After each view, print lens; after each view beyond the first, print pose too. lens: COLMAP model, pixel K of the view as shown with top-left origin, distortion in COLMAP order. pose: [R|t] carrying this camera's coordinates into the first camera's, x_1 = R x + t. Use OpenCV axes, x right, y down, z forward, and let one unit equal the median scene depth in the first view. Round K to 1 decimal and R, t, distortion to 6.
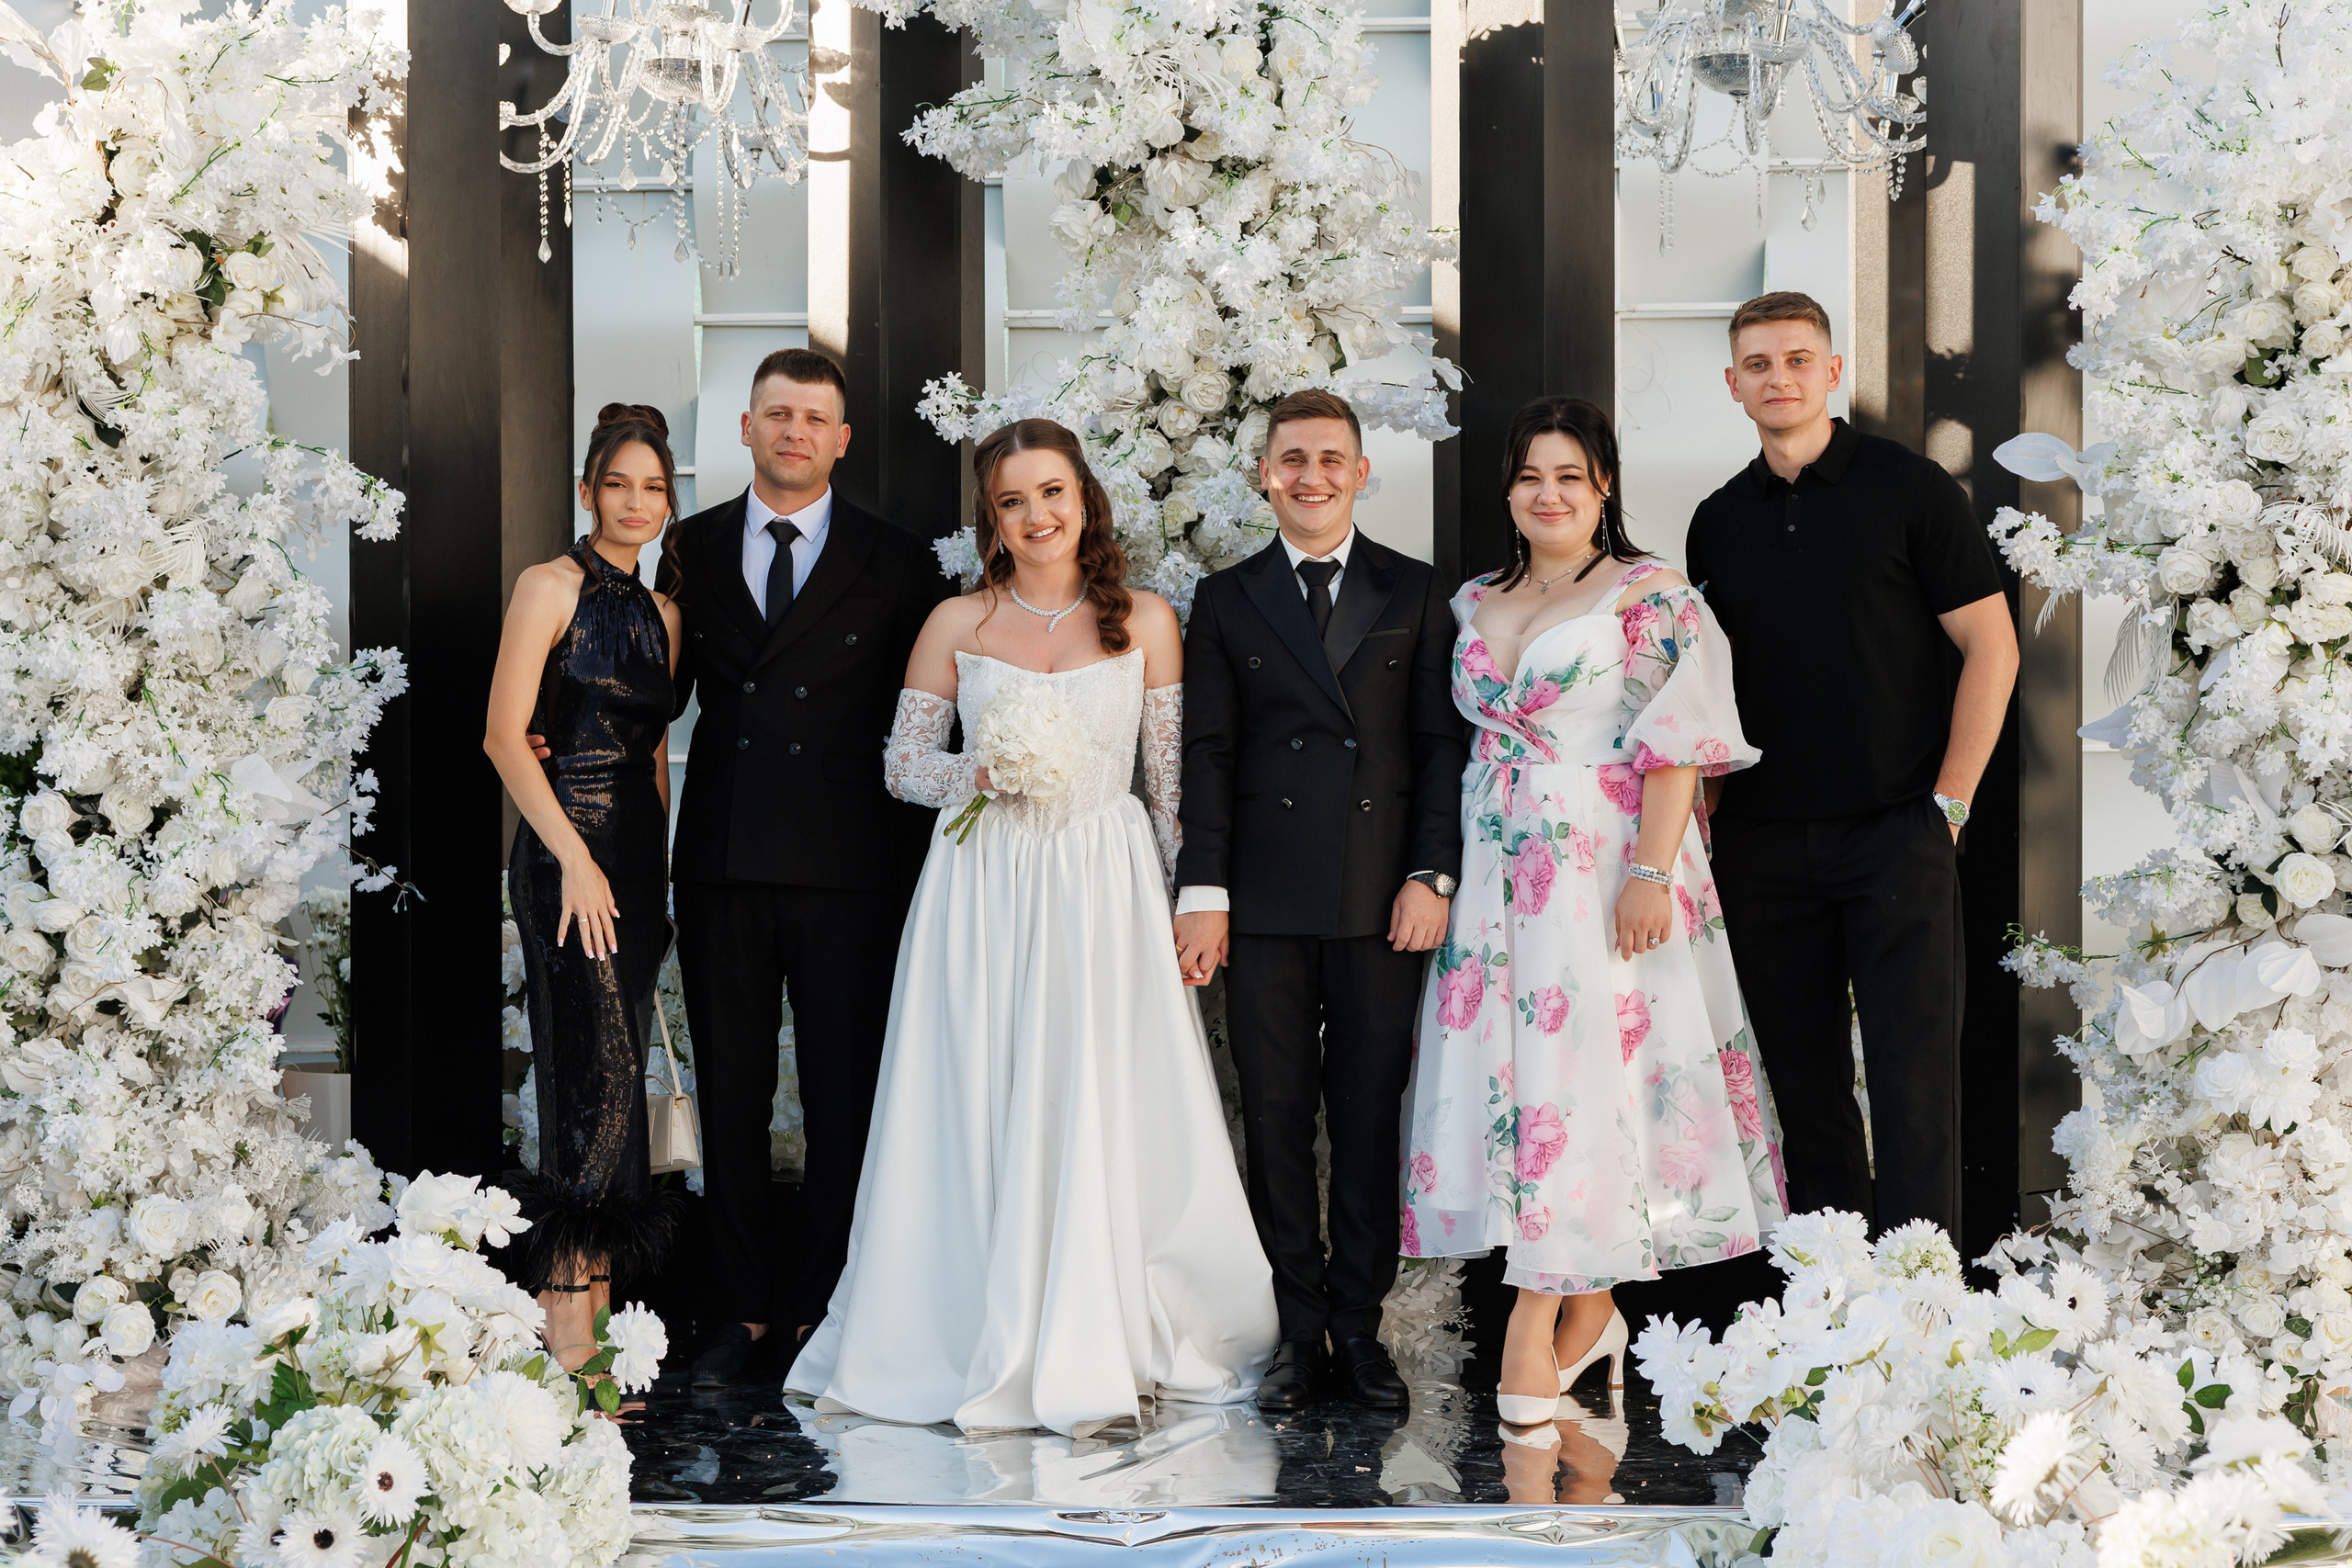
lens RADIAL K [[5243.2, 0, 1026.4], [0, 5243.2, 794.2], [0, 0, 1]] dist [-0.056385, 0.673611]
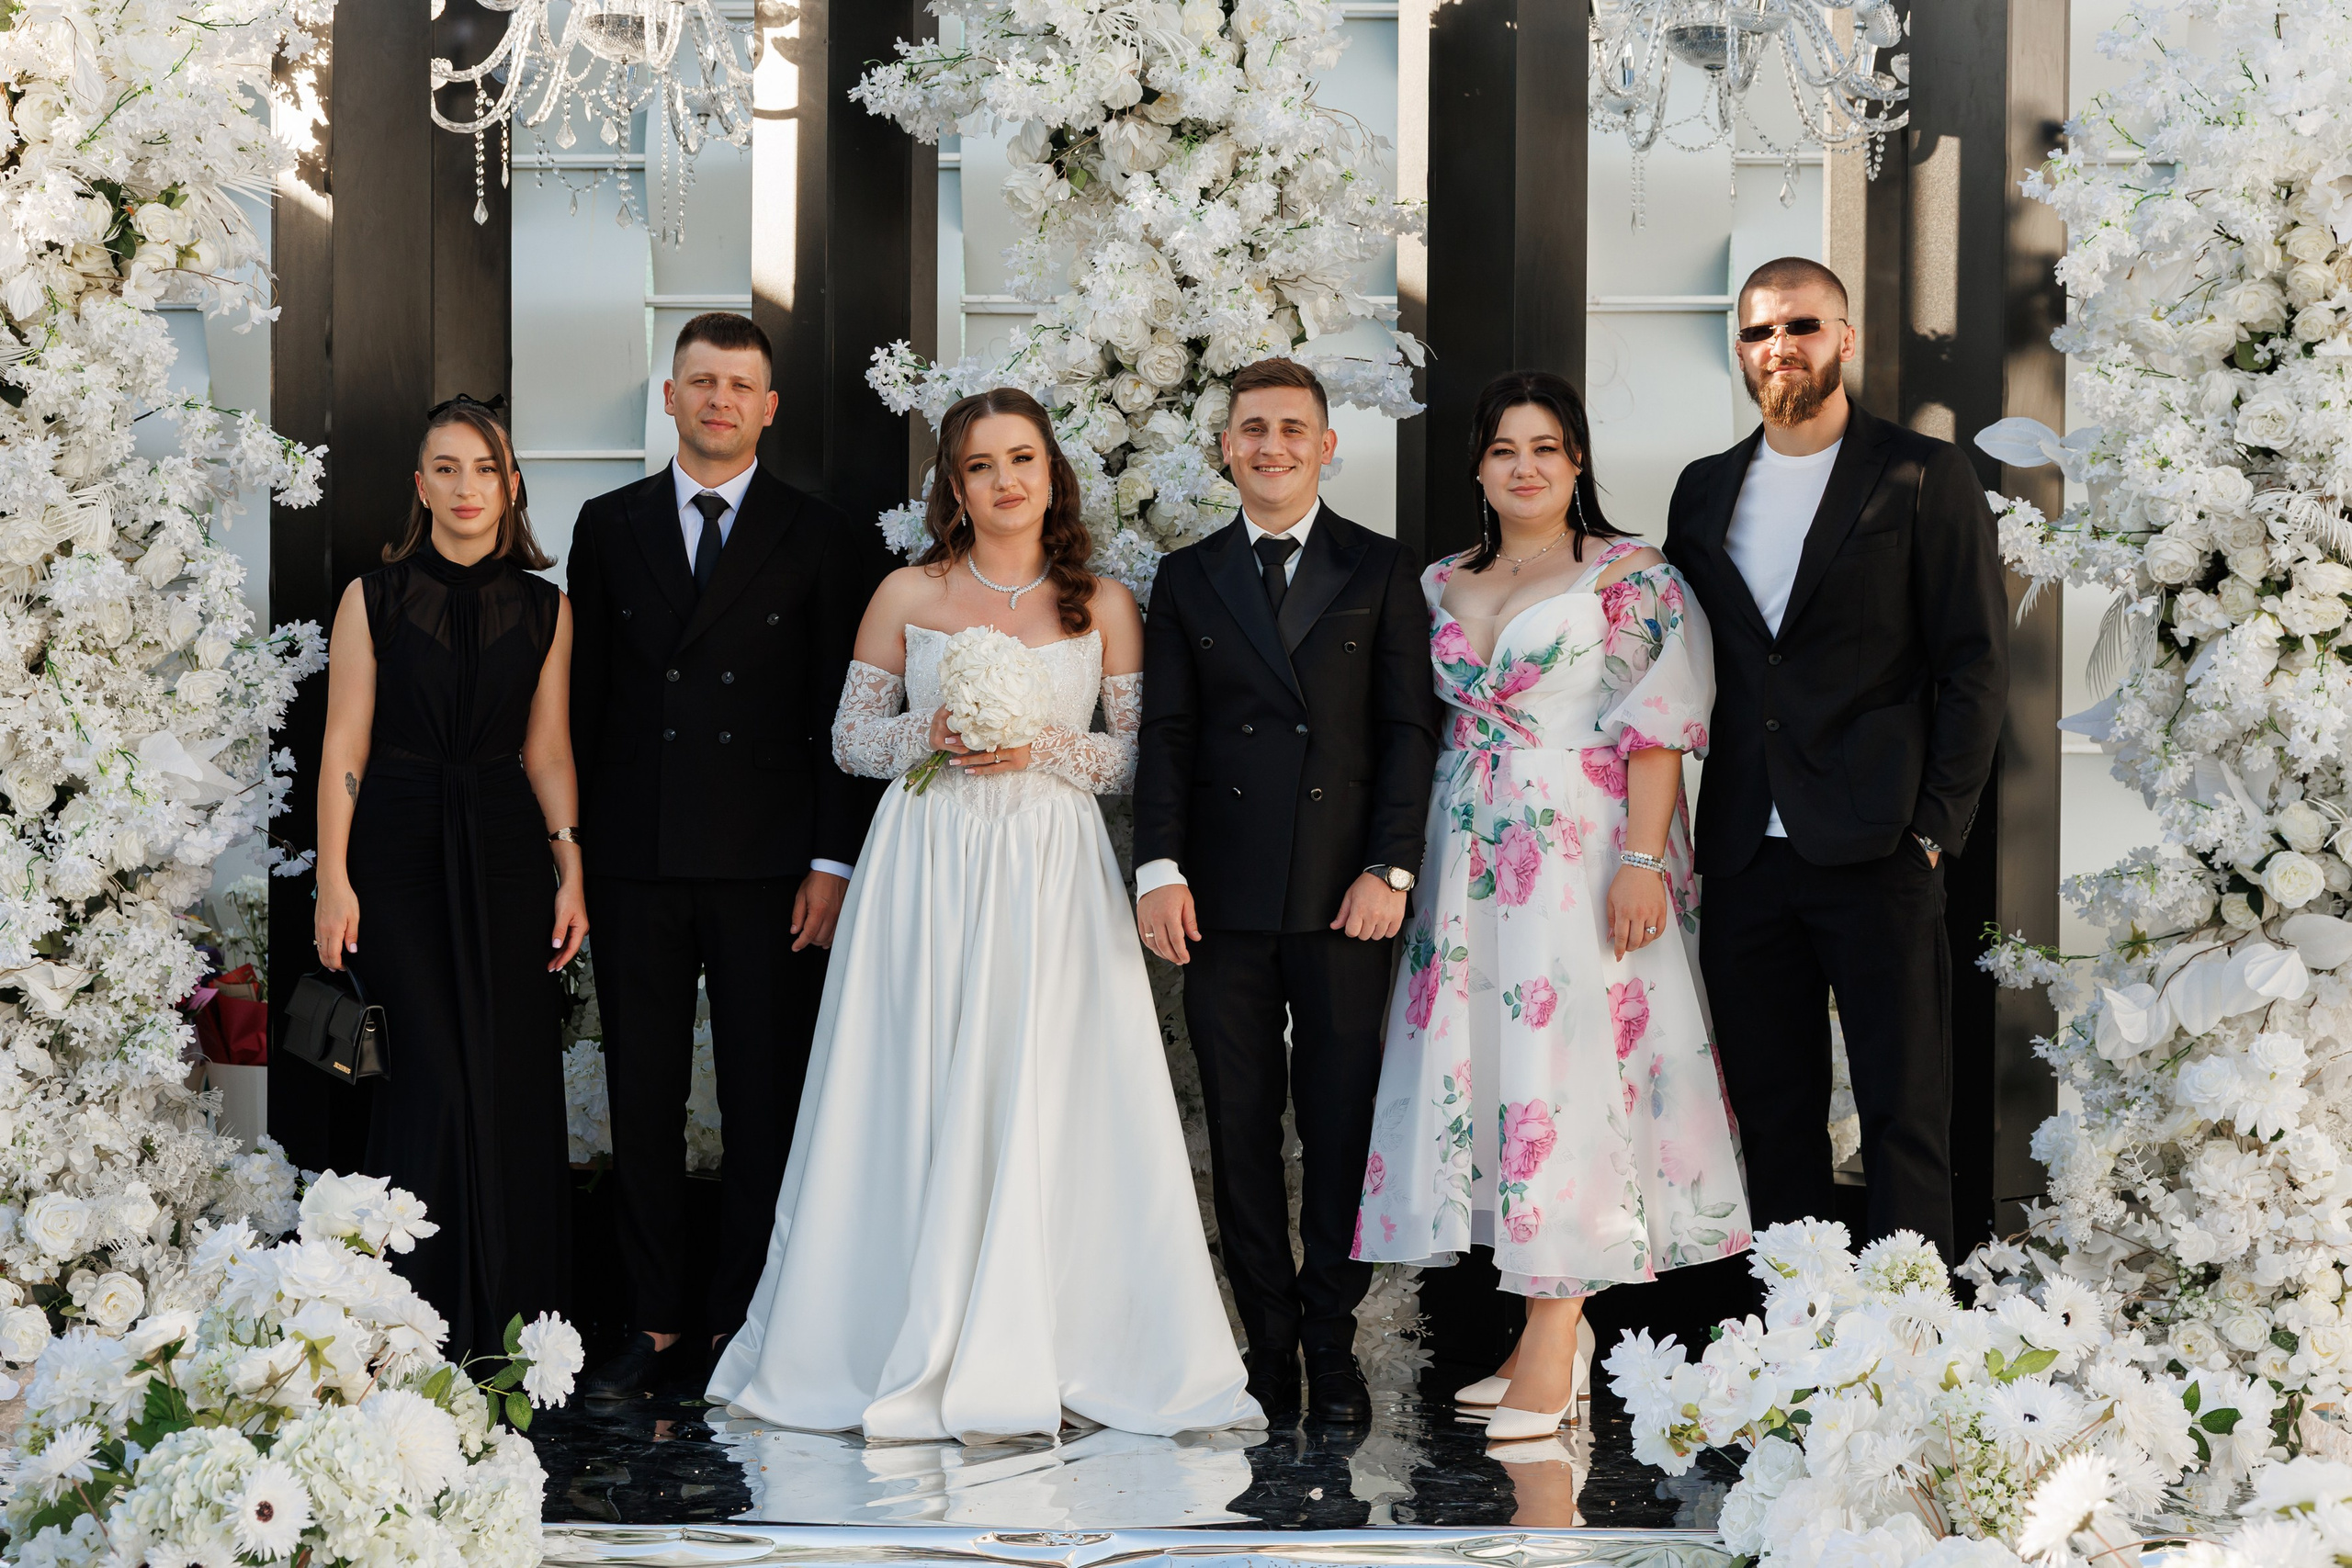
lens RADIAL K [[4742.9, 0, 1181.8], [0, 4742.9, 851.9], [0, 0, 1]] dist [-0.052456, 0.448939]
pose [[0.999217, 0.008102, 0.038728, 0.004773], [-0.008412, 0.999934, 0.007867, 0.006043], [-0.038662, -0.008186, 0.999219, 0.130640]]
